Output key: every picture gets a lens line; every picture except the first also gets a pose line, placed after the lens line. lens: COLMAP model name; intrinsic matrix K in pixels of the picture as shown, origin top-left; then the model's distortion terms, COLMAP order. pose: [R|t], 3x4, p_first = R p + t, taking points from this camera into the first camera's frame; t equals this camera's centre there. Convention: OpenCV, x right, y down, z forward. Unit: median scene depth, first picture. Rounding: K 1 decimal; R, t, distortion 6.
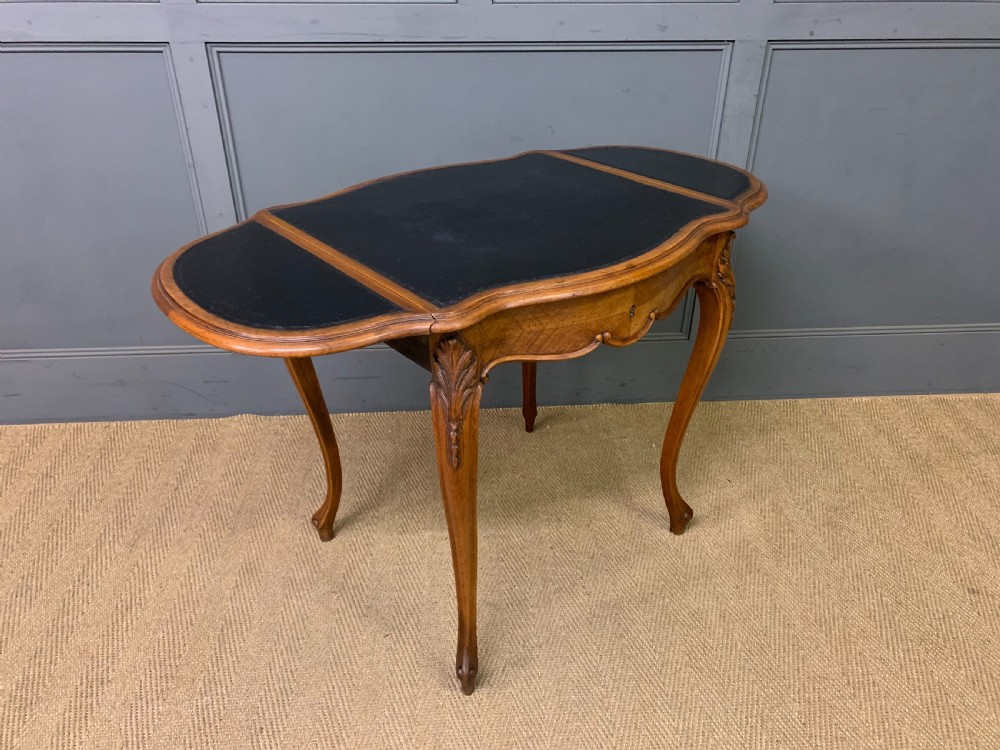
lens RADIAL K [[772.0, 0, 502.6], [0, 772.0, 375.7], [0, 0, 1]] dist [0.011887, 0.001610]
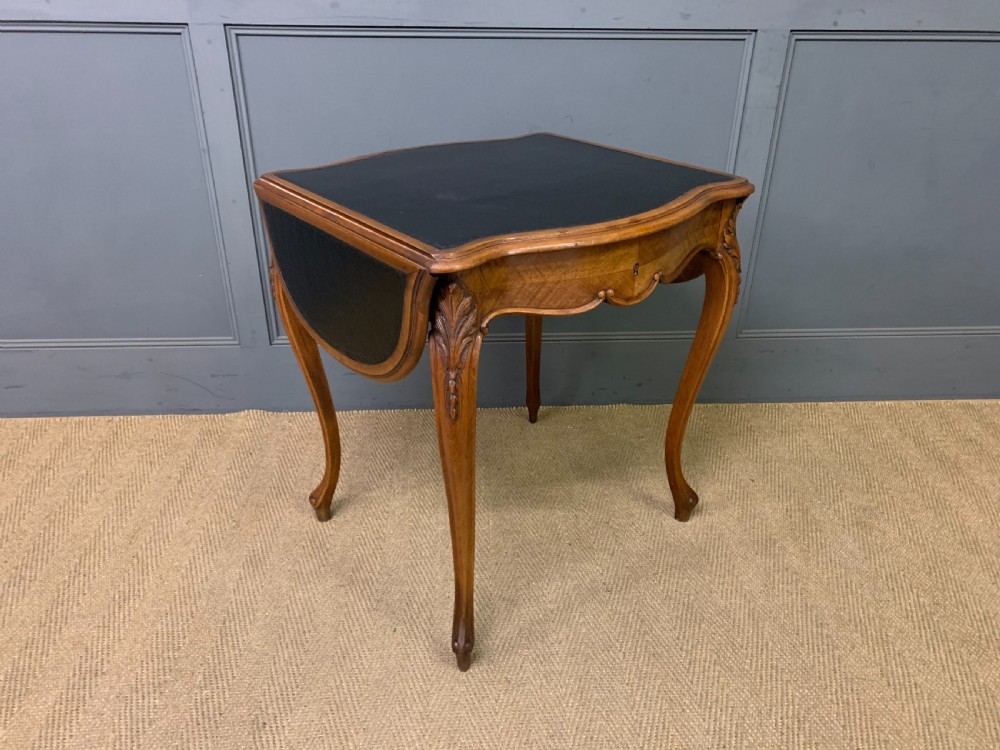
lens RADIAL K [[772.0, 0, 503.3], [0, 772.0, 367.8], [0, 0, 1]] dist [0.011887, 0.001610]
pose [[0.999941, 0.010786, -0.001406, -0.020367], [-0.010845, 0.998509, -0.053503, 0.057933], [0.000827, 0.053515, 0.998567, 0.032972]]
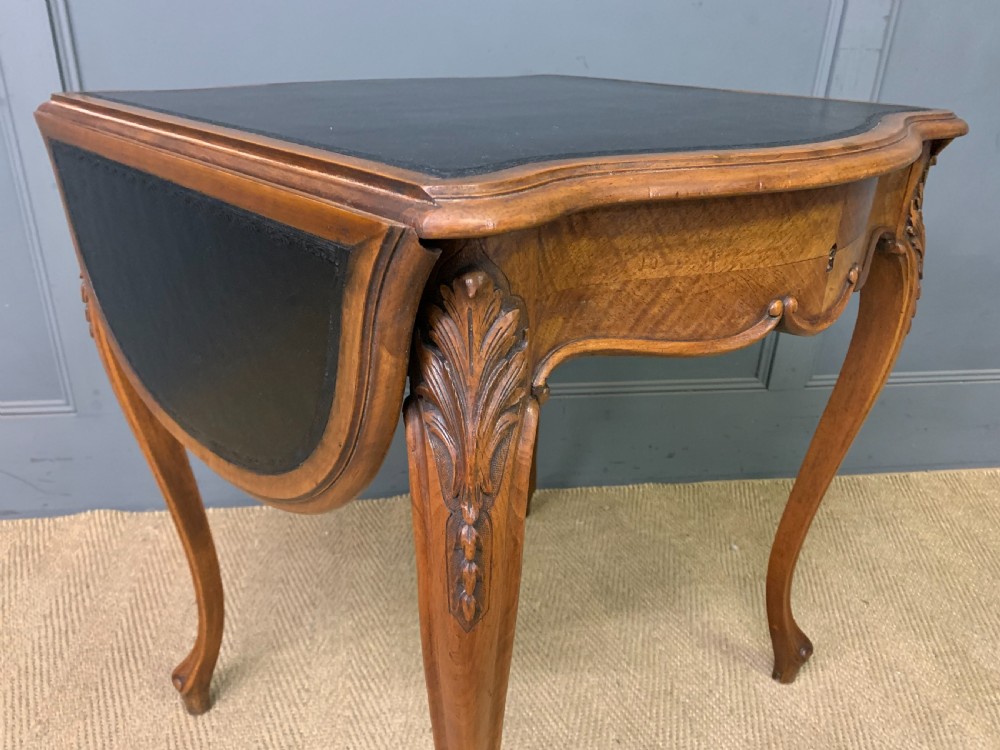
lens RADIAL K [[772.0, 0, 484.2], [0, 772.0, 375.9], [0, 0, 1]] dist [0.011887, 0.001610]
pose [[0.997364, -0.007274, 0.072189, -0.076303], [0.014684, 0.994608, -0.102662, 0.012278], [-0.071053, 0.103451, 0.992093, 0.419518]]
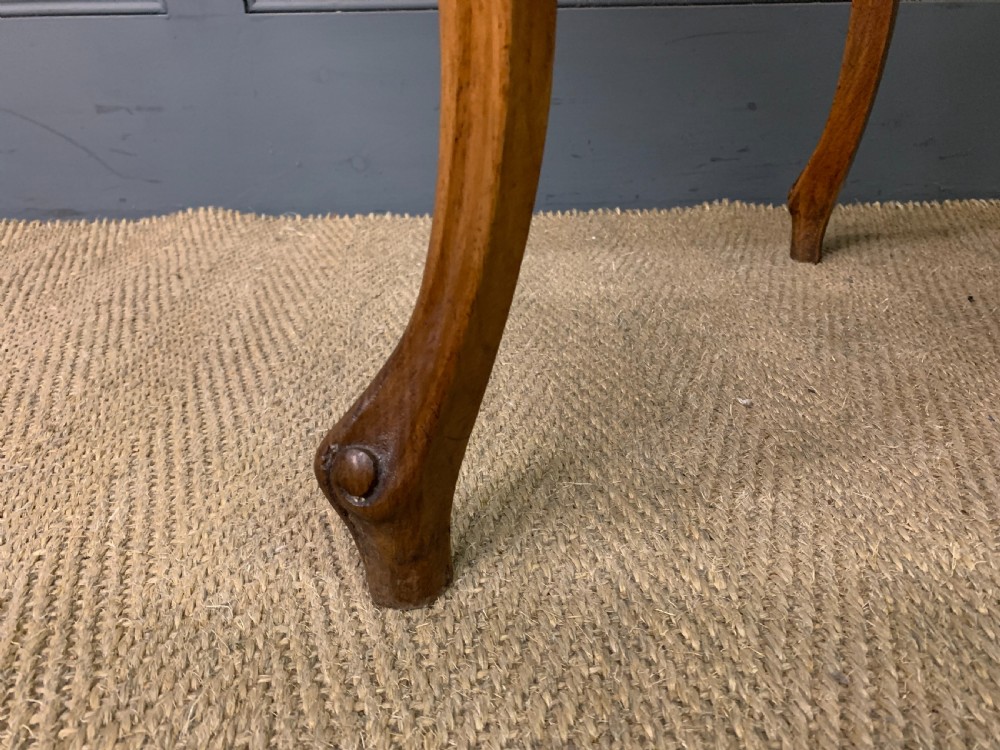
lens RADIAL K [[772.0, 0, 497.1], [0, 772.0, 377.1], [0, 0, 1]] dist [0.011887, 0.001610]
pose [[0.998497, 0.003189, -0.054716, -0.214309], [-0.008527, 0.995188, -0.097611, 0.214665], [0.054141, 0.097931, 0.993719, 0.812207]]
